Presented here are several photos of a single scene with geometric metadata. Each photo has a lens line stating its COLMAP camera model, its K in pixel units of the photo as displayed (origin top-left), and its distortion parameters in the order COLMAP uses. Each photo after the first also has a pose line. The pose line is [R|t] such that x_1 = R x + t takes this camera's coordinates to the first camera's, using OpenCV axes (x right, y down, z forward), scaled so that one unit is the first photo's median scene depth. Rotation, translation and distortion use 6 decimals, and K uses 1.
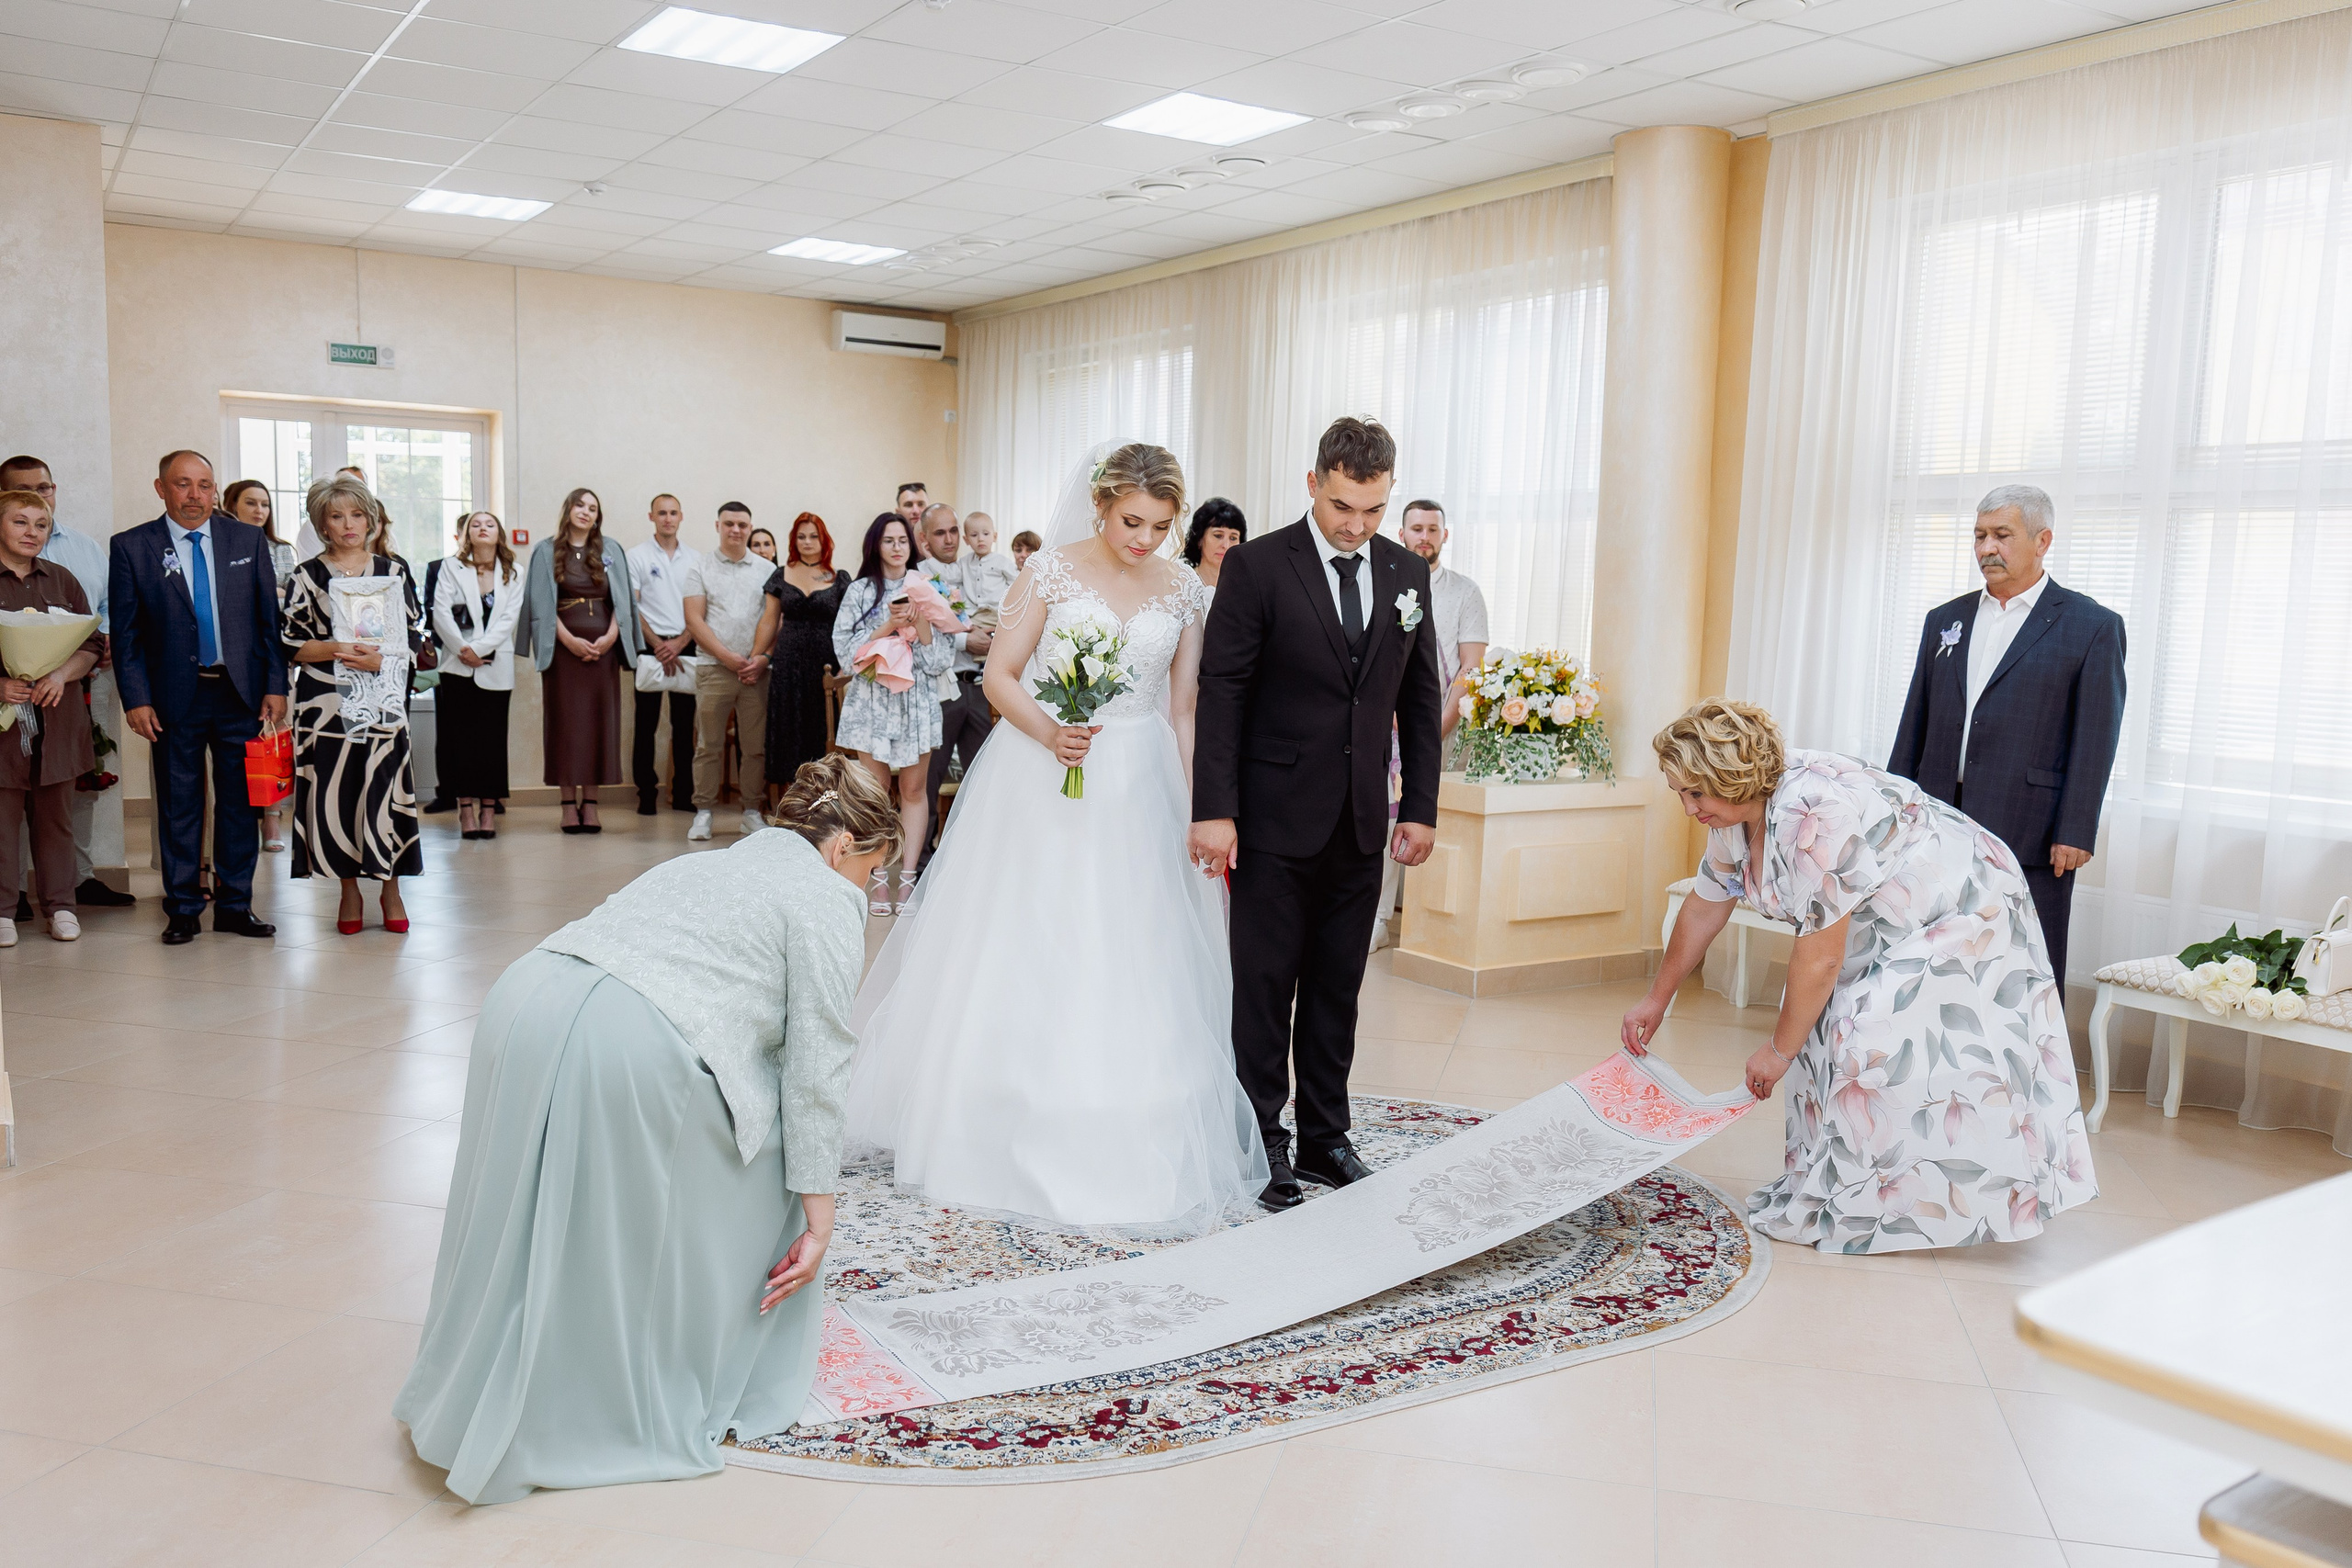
lens RADIAL K [[1836.8, 0, 1116.6], [0, 1836.8, 768.9], [0, 0, 1]] dist [-0.013519, -0.002916]
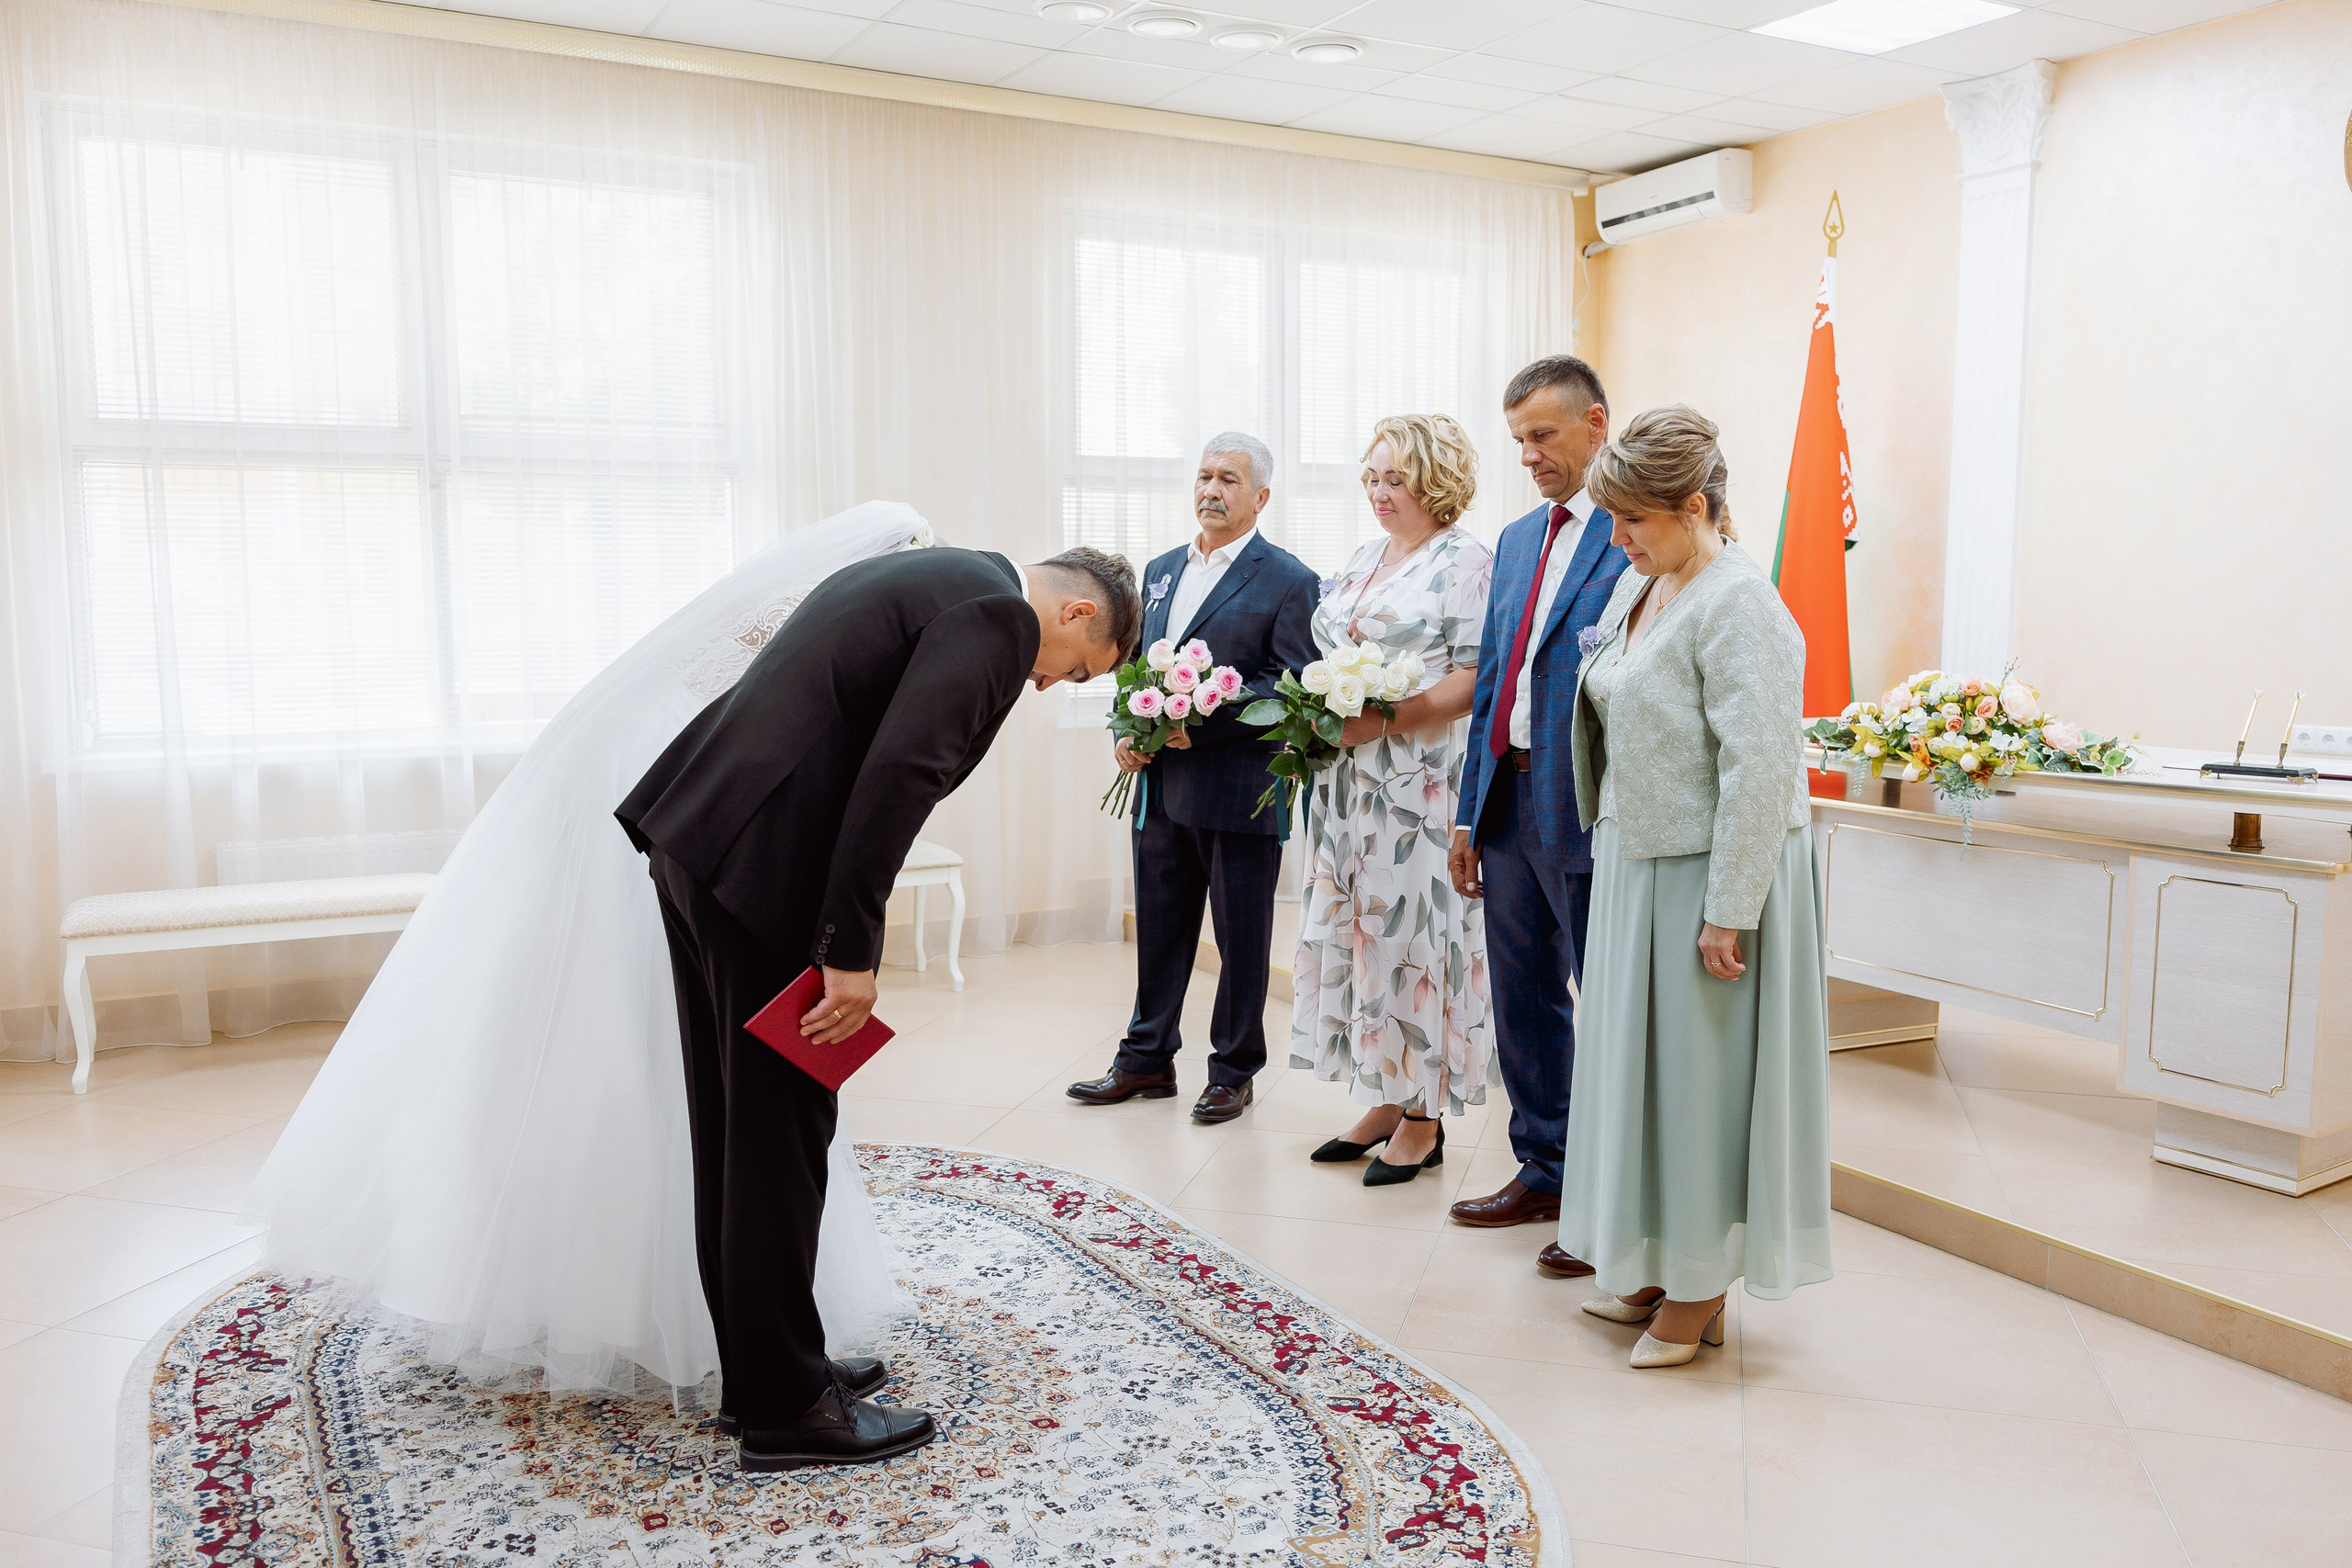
lens RADIAL K [[1836.8, 0, 1116.6], [0, 1836.8, 768.9], [0, 0, 1]] dist [-0.013519, -0.002916]
pose [[0.065981, -0.130139, 0.989298, -0.399564], [0.101444, 0.987196, 0.123097, -0.050379], [-0.992651, 0.092236, 0.078338, 0.442923]]
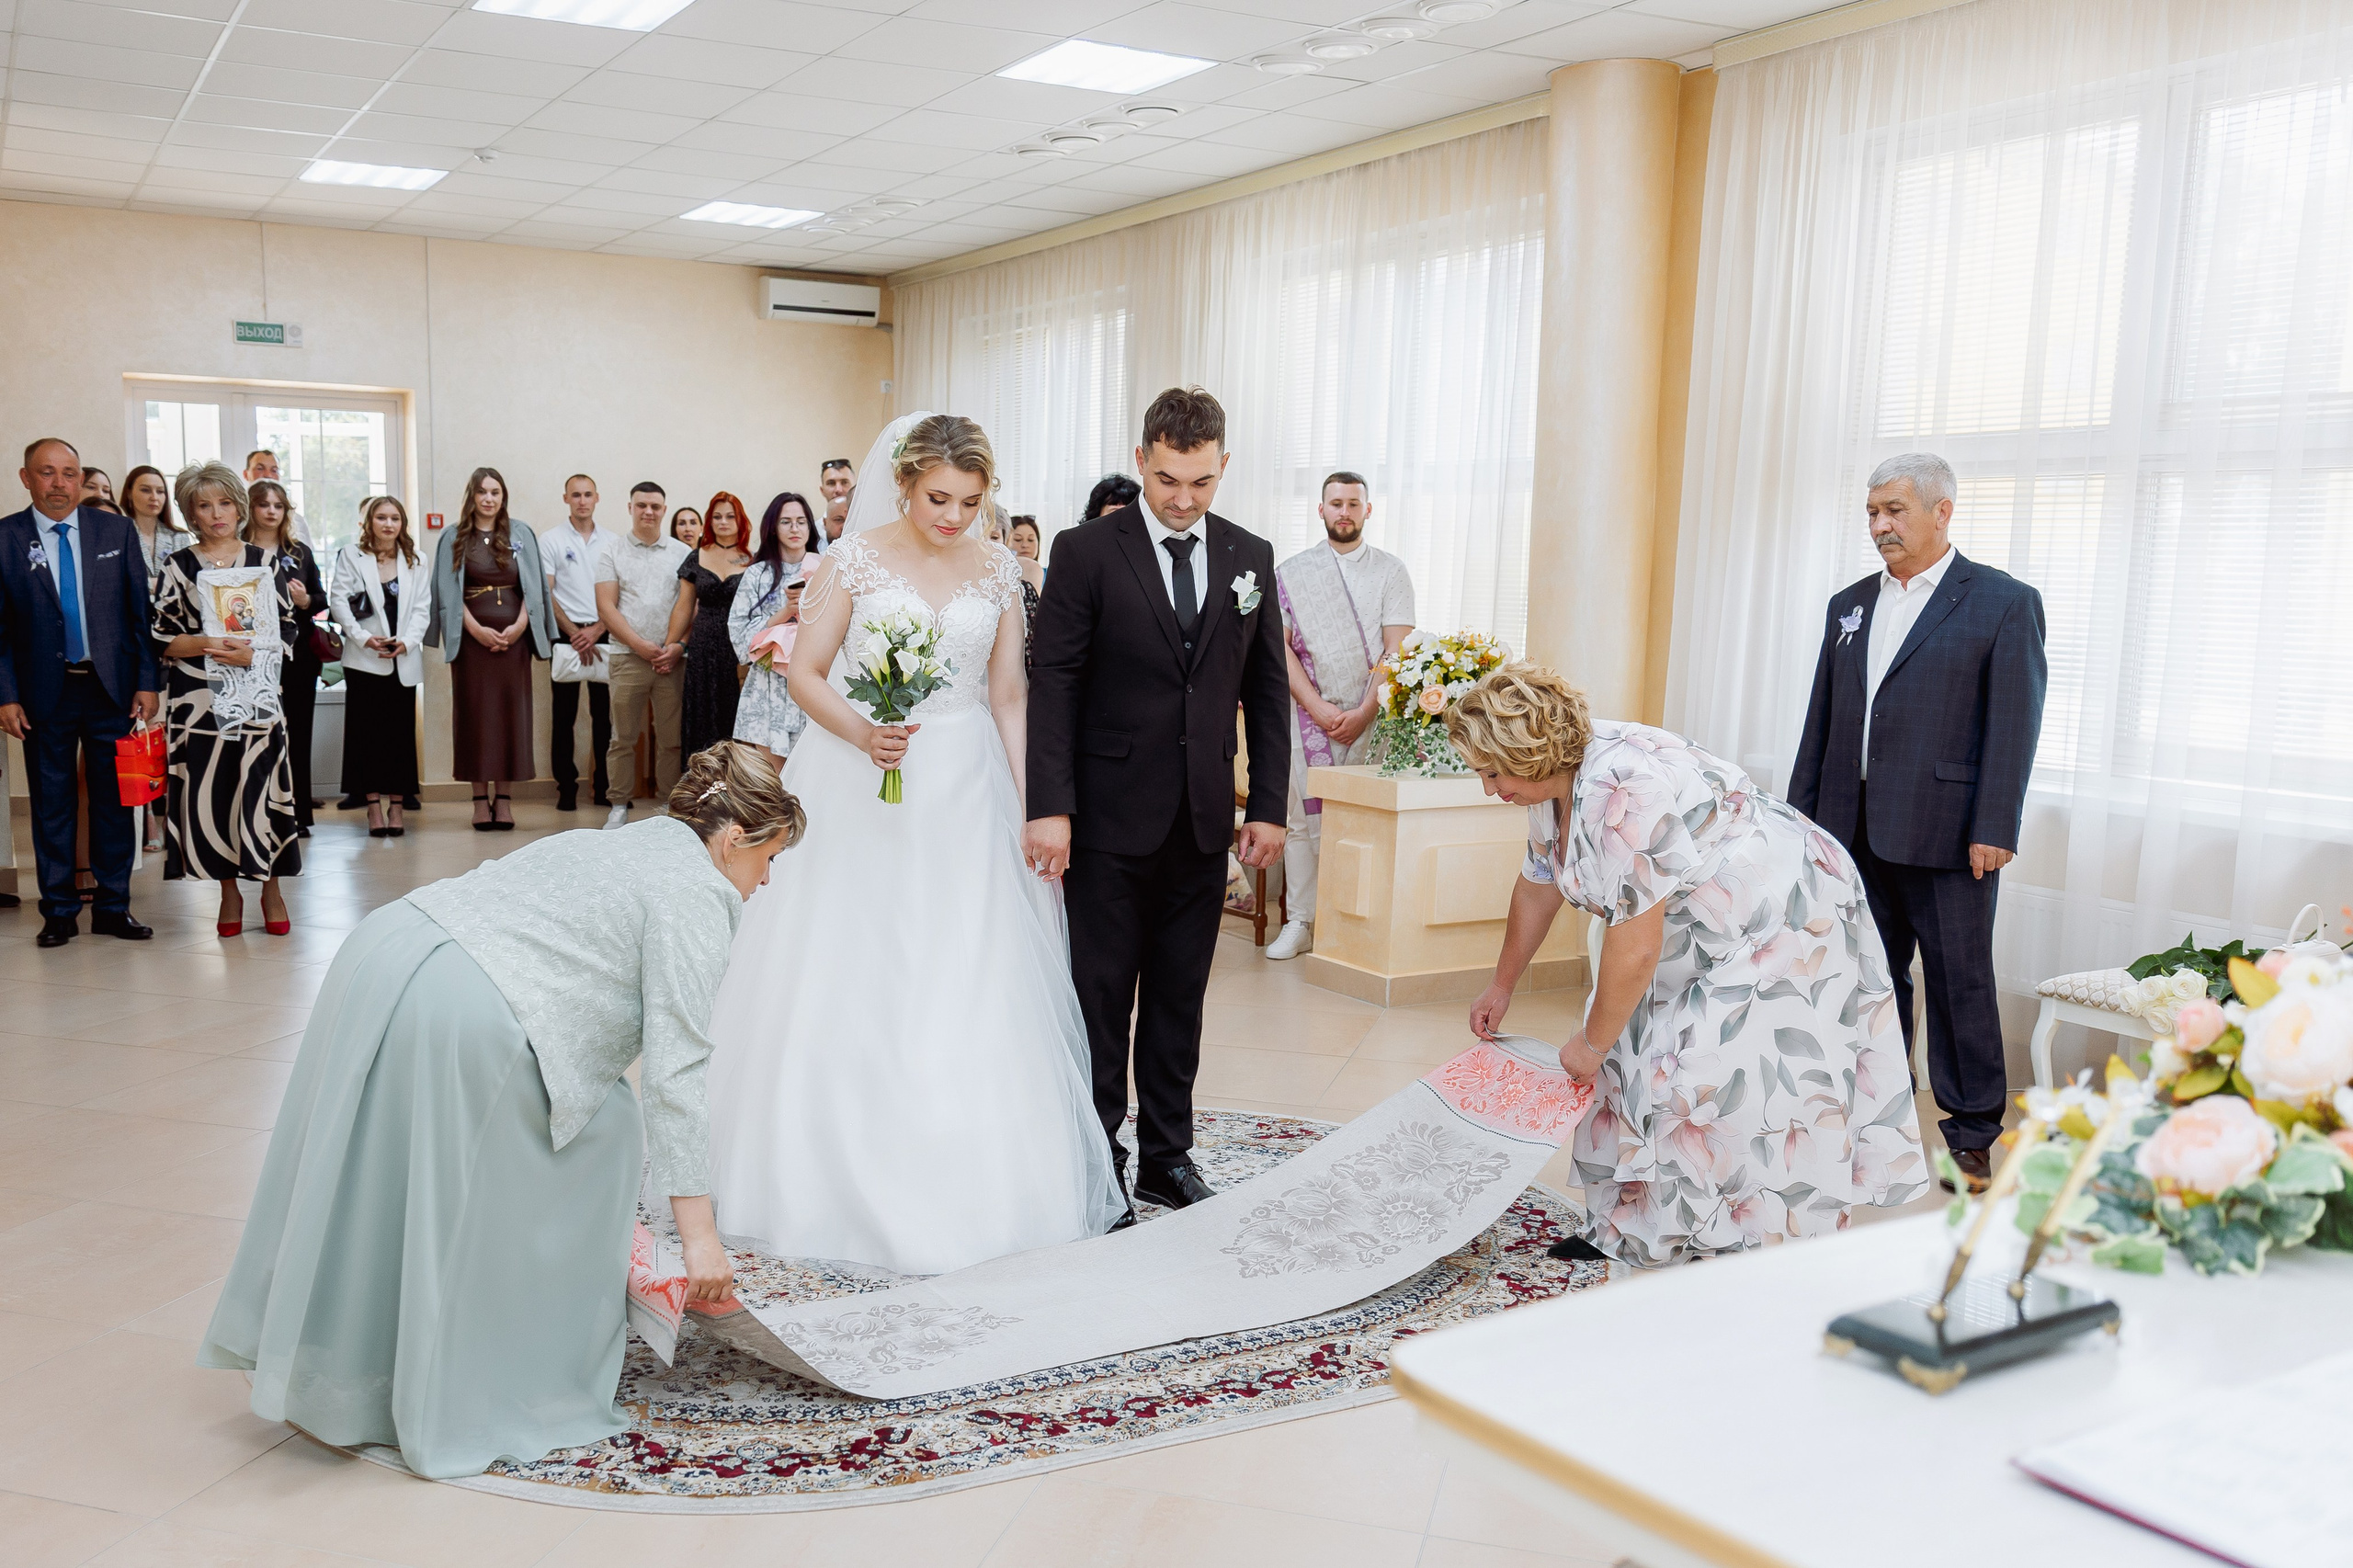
lens RADIAL K [[1956.7, 0, 981.5], [0, 1956.7, 790.3], [0, 0, 1]] dist [0.003812, -0.001697]
pose [[0.997594, -0.003590, -0.069233, 0.055379], [0.004762, 0.999848, 0.016782, -0.003115], [0.069163, -0.017071, 0.997459, -0.005767]]
